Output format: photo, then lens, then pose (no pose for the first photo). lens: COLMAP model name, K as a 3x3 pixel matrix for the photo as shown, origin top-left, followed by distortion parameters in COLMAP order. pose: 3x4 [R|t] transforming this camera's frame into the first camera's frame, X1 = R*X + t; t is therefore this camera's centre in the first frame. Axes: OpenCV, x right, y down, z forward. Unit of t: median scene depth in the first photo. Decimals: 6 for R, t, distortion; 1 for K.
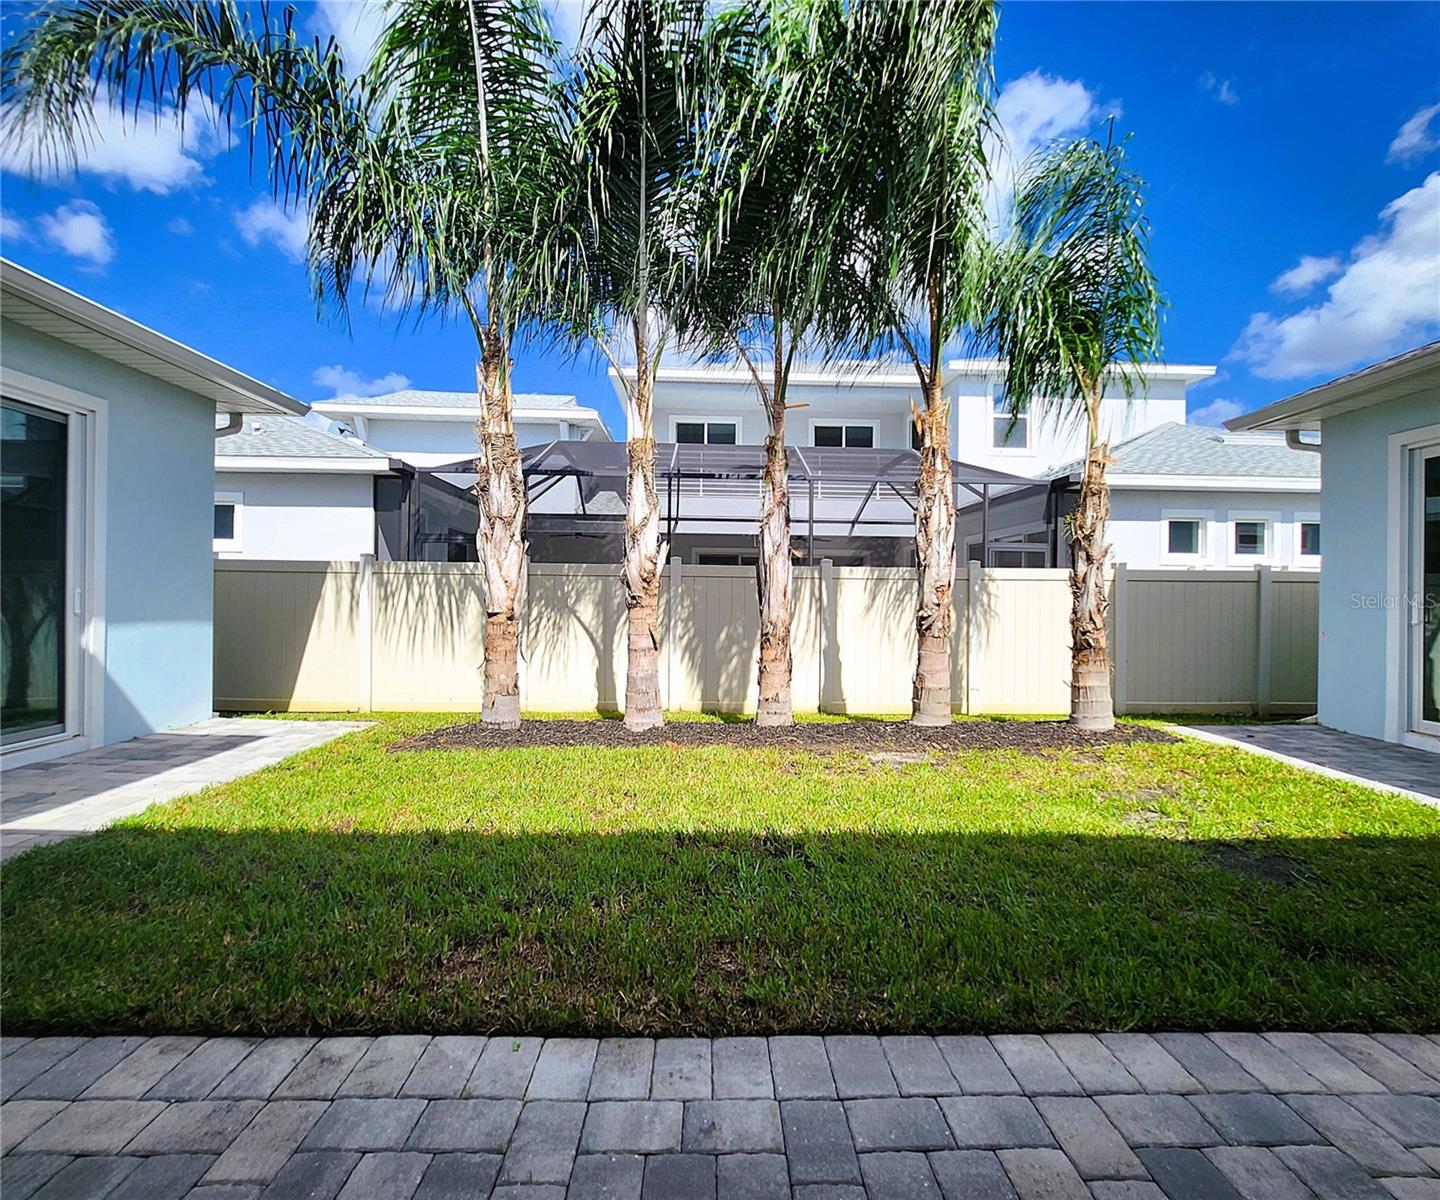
lens RADIAL K [[633.1, 0, 710.8], [0, 633.1, 593.1], [0, 0, 1]] dist [0.001314, 0.000062]
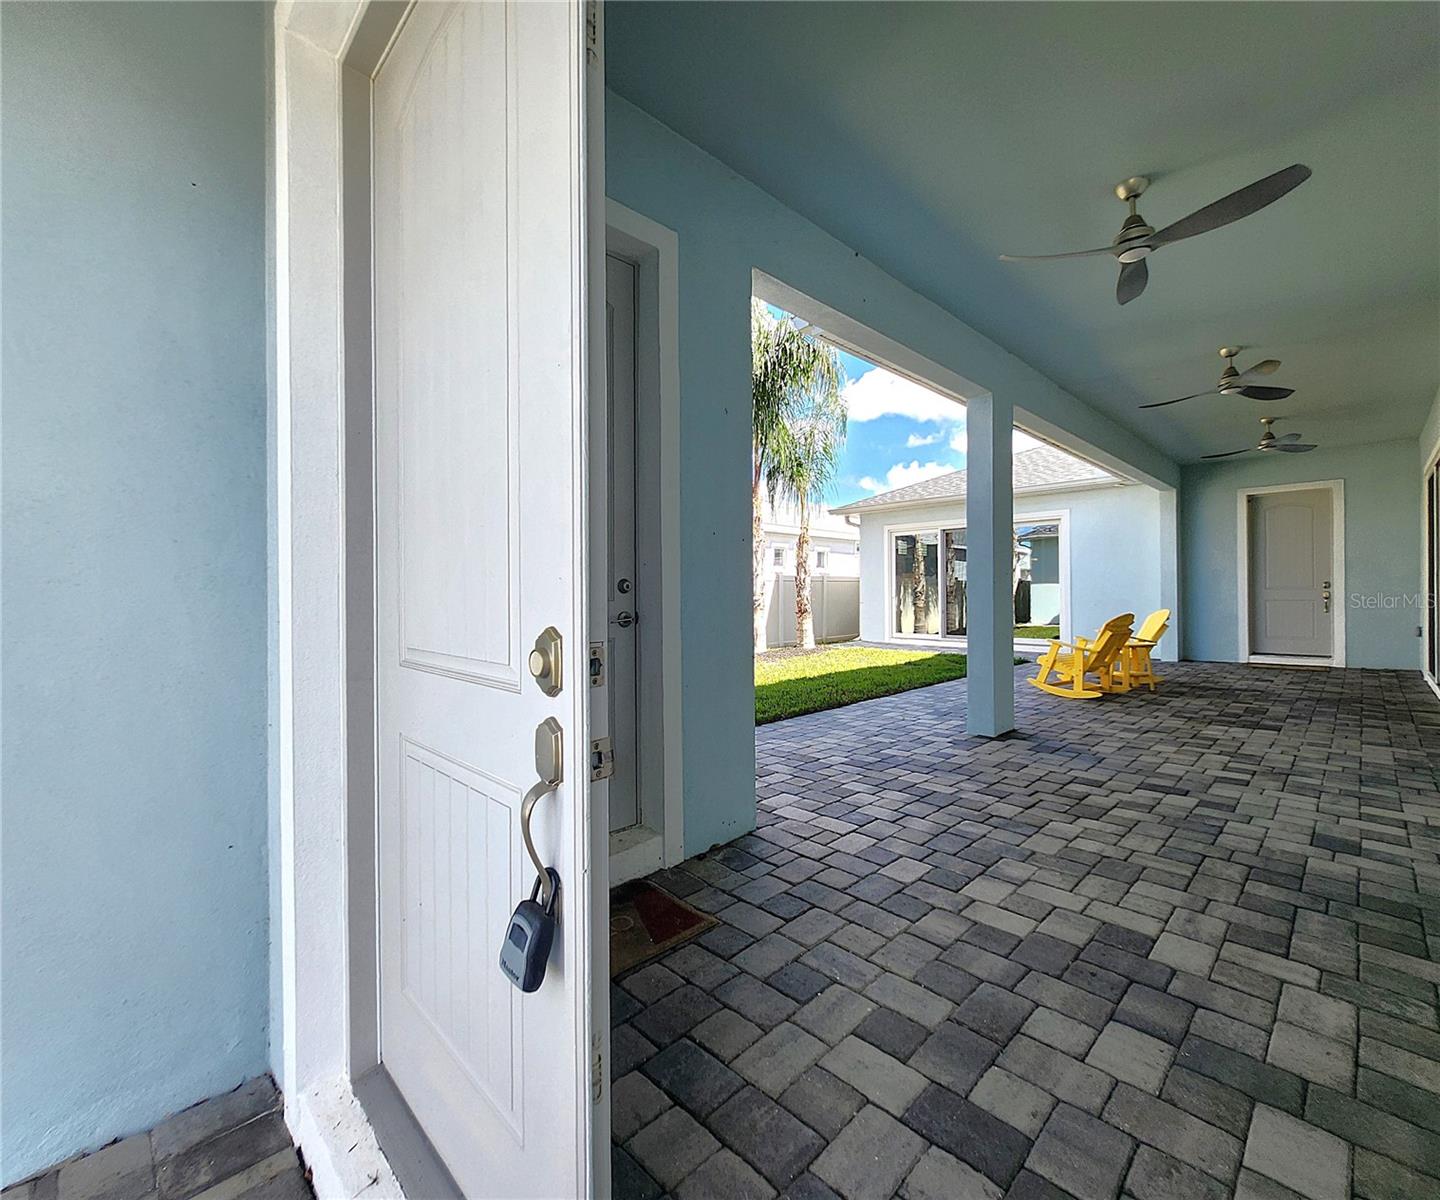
lens RADIAL K [[633.1, 0, 718.3], [0, 633.1, 593.8], [0, 0, 1]] dist [0.001314, 0.000062]
pose [[0.722123, -0.014286, 0.691618, -1.100531], [0.009388, 0.999897, 0.010852, -0.002970], [-0.691701, -0.001344, 0.722182, -0.366239]]
